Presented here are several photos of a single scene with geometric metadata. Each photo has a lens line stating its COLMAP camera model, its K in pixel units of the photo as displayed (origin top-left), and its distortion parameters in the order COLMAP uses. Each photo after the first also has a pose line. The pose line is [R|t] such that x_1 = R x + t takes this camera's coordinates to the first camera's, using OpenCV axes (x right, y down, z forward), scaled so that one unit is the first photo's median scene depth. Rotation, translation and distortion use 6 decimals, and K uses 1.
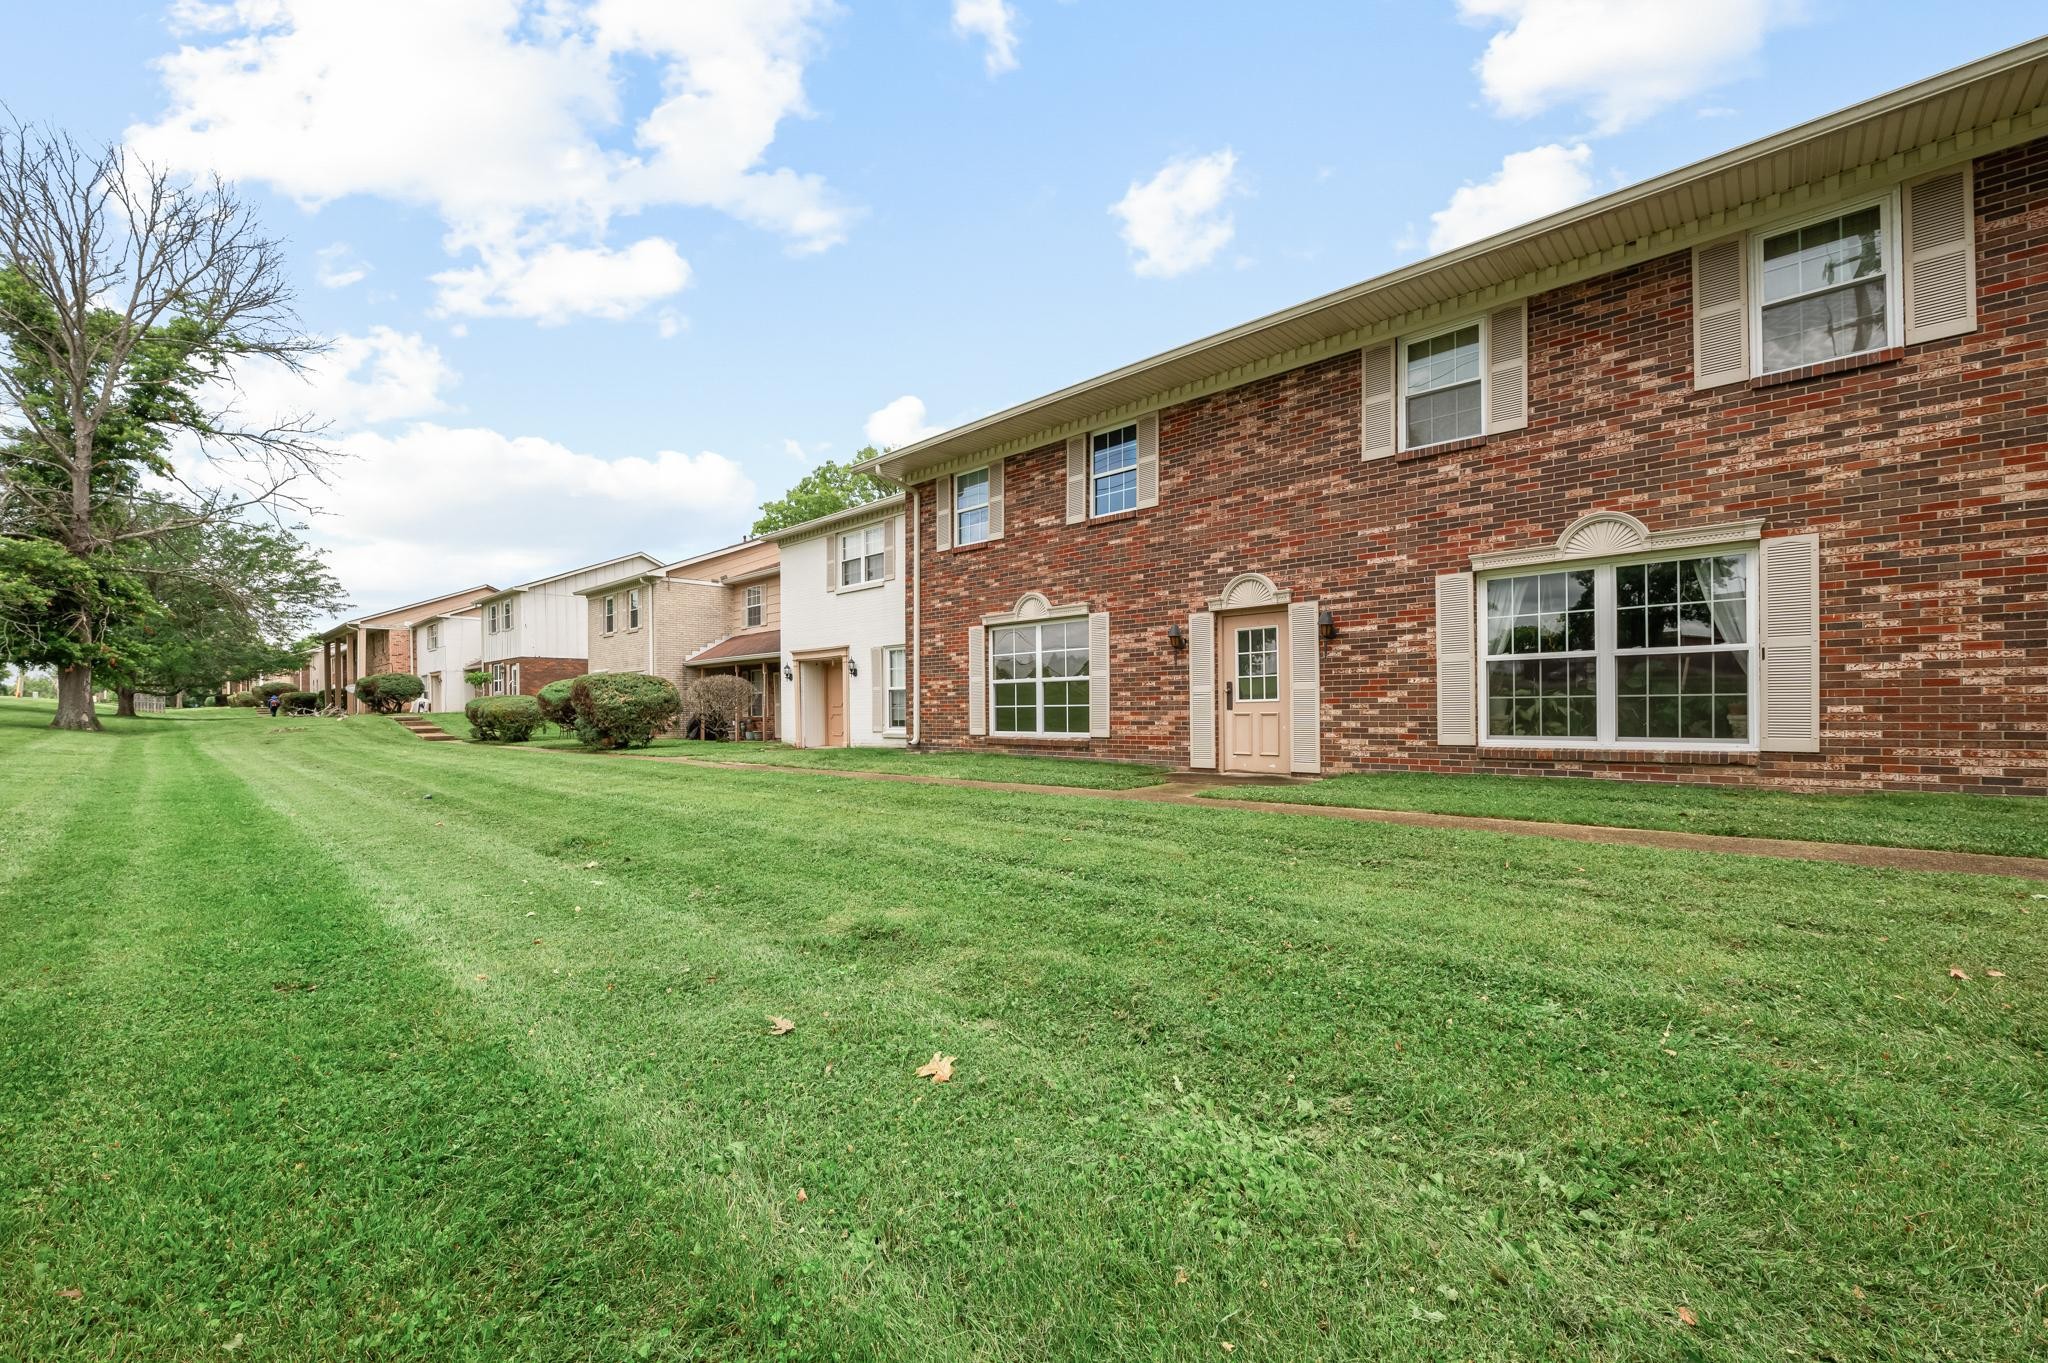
lens RADIAL K [[816.5, 0, 1026.3], [0, 816.5, 704.1], [0, 0, 1]] dist [0.001476, 0.000378]
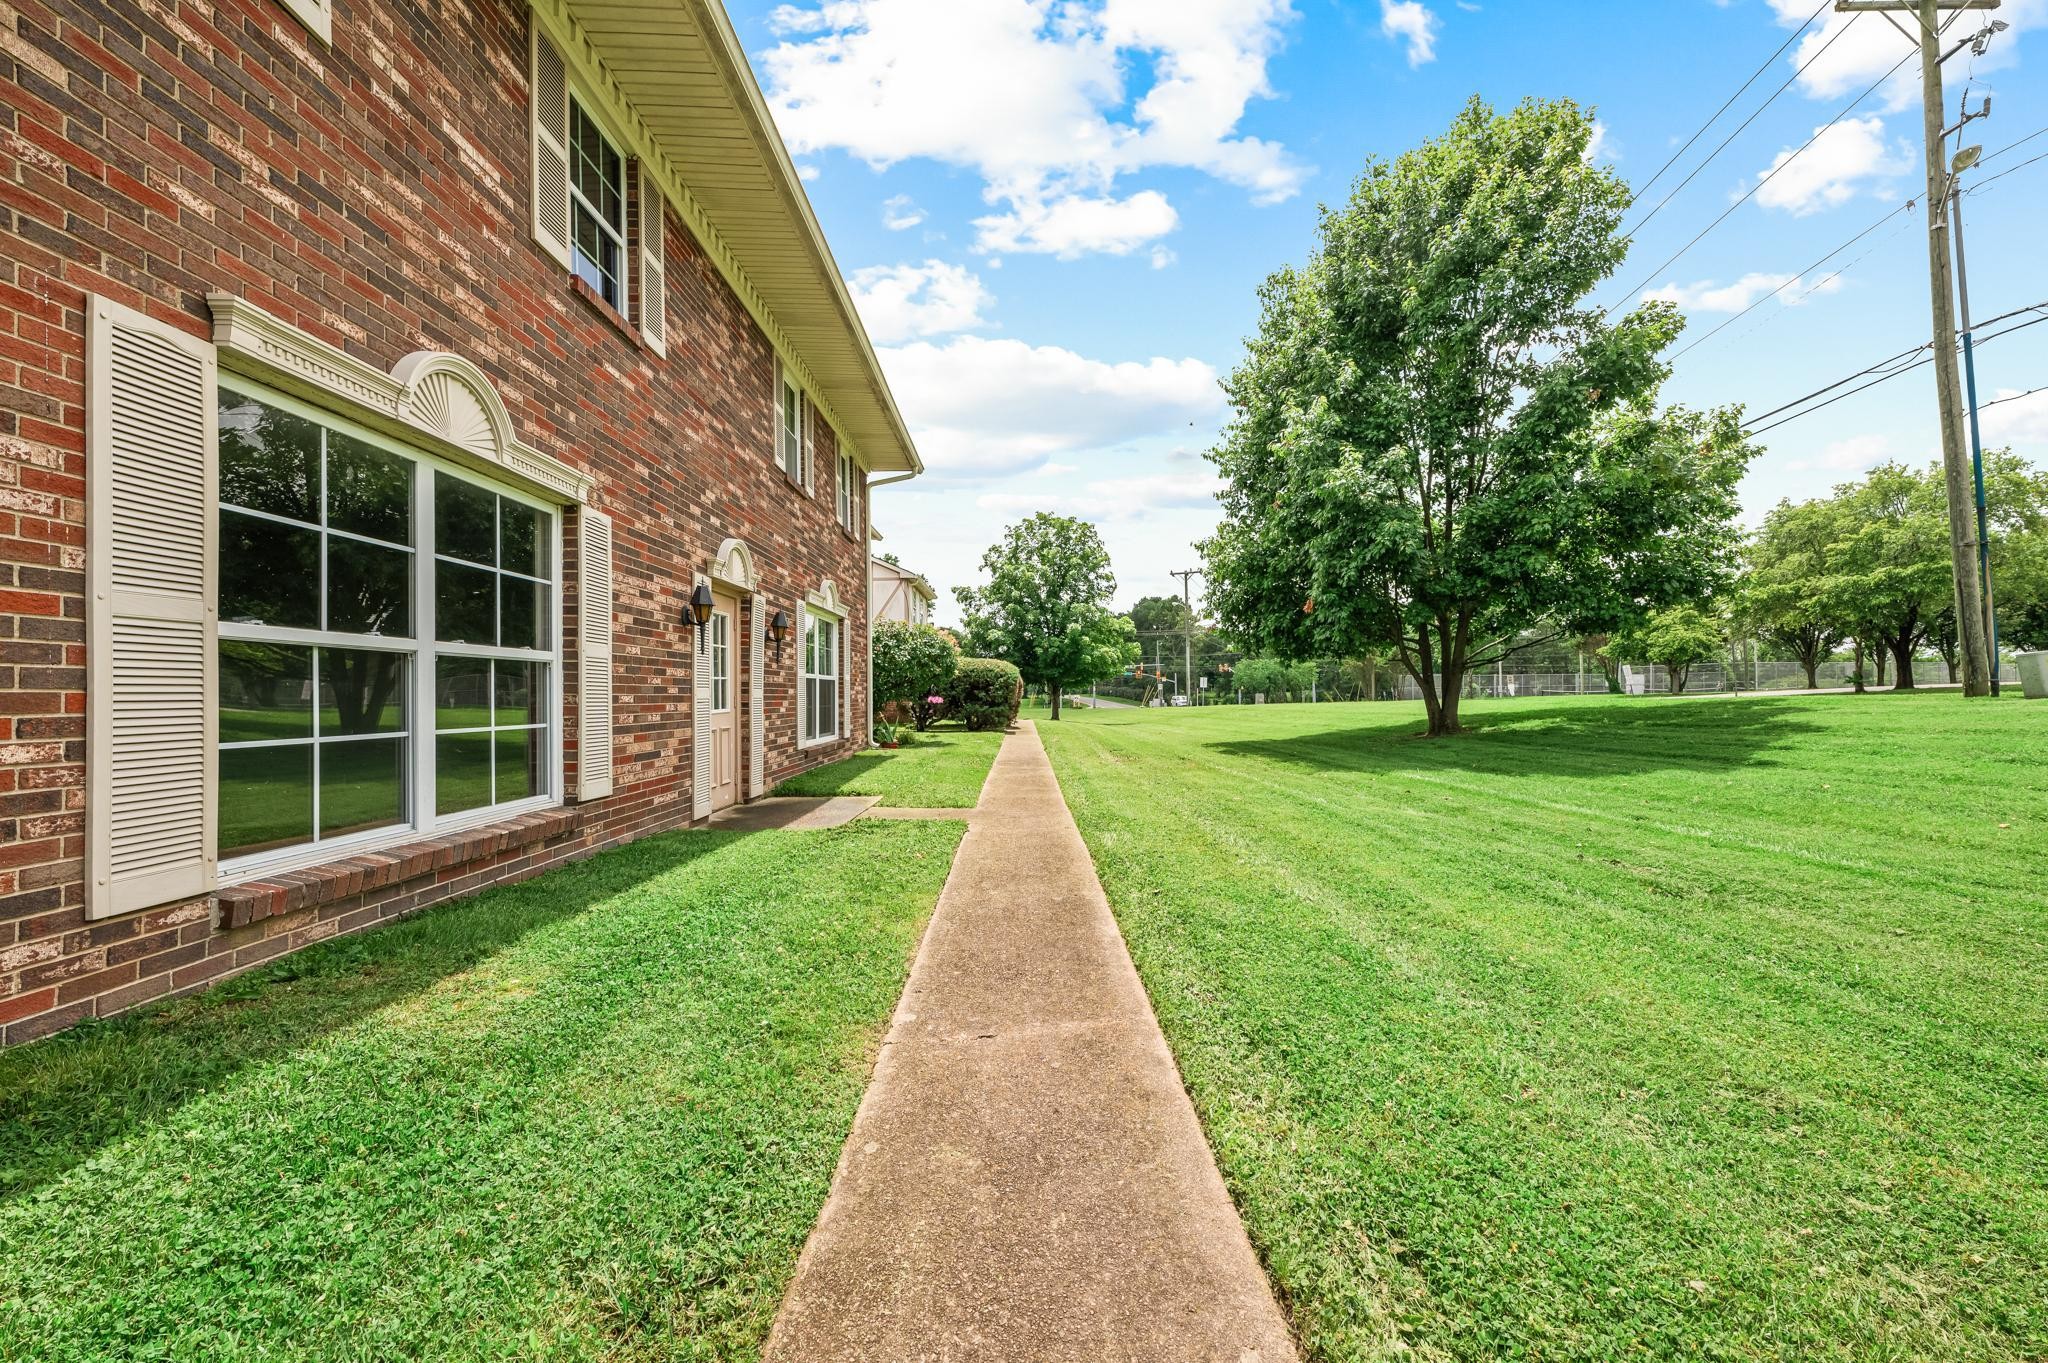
lens RADIAL K [[816.5, 0, 1024.3], [0, 816.5, 684.3], [0, 0, 1]] dist [0.001476, 0.000378]
pose [[-0.688543, 0.023782, 0.724806, -0.465607], [0.007483, 0.999642, -0.025692, -0.008217], [-0.725157, -0.012266, -0.688474, 1.384947]]
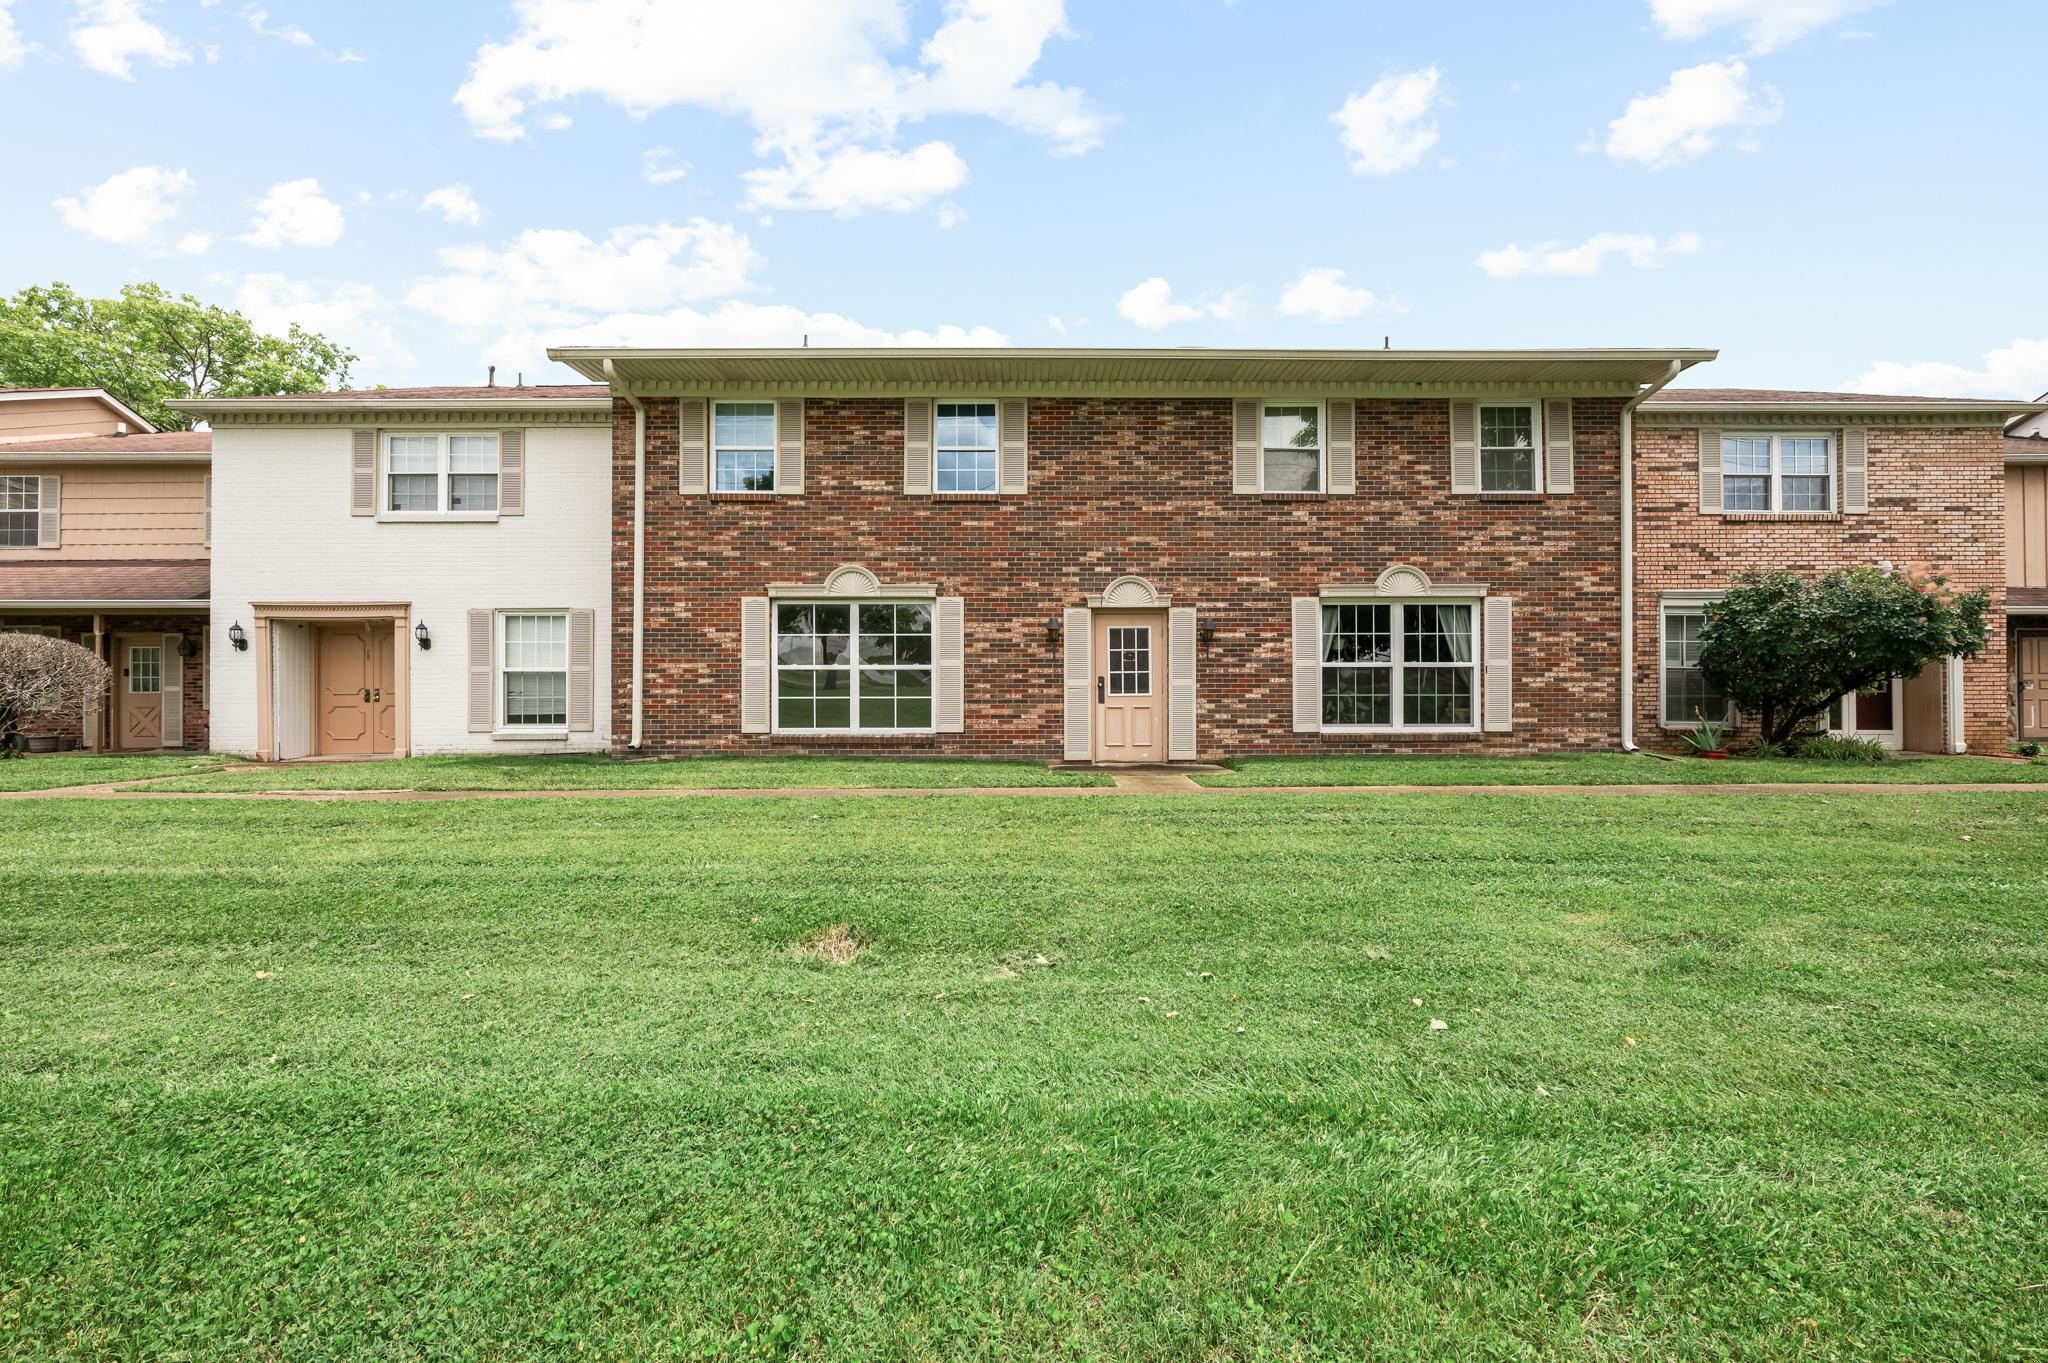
lens RADIAL K [[816.5, 0, 1023.7], [0, 816.5, 683.8], [0, 0, 1]] dist [0.001476, 0.000378]
pose [[0.725648, 0.018565, 0.687816, -0.589036], [-0.009884, 0.999814, -0.016559, 0.000382], [-0.687995, 0.005218, 0.725696, 0.337120]]
